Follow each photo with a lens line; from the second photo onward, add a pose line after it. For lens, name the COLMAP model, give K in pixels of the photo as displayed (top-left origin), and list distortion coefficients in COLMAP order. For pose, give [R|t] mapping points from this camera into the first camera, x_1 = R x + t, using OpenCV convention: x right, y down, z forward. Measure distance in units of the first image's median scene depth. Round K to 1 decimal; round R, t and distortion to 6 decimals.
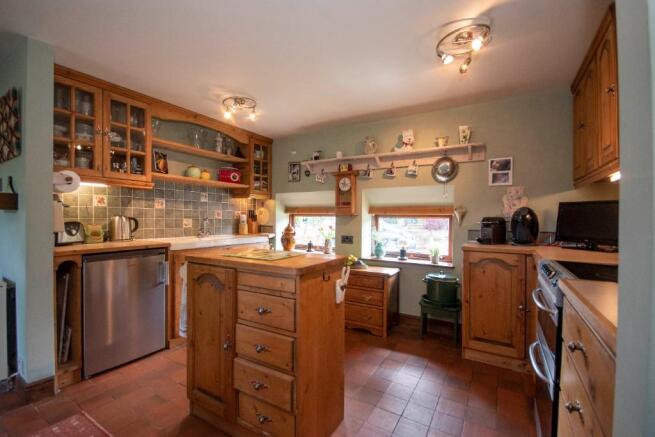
lens RADIAL K [[292.4, 0, 325.2], [0, 292.4, 219.0], [0, 0, 1]] dist [-0.000285, 0.000276]
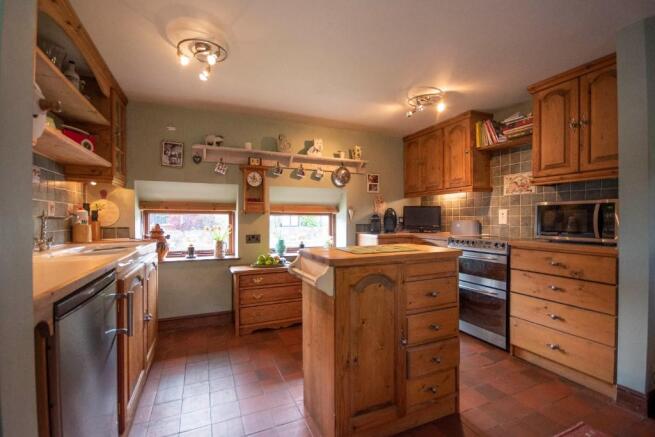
lens RADIAL K [[292.4, 0, 327.2], [0, 292.4, 220.6], [0, 0, 1]] dist [-0.000285, 0.000276]
pose [[0.567560, -0.013894, 0.823215, -0.576420], [0.008080, 0.999903, 0.011305, 0.004666], [-0.823292, 0.000235, 0.567618, 0.285946]]
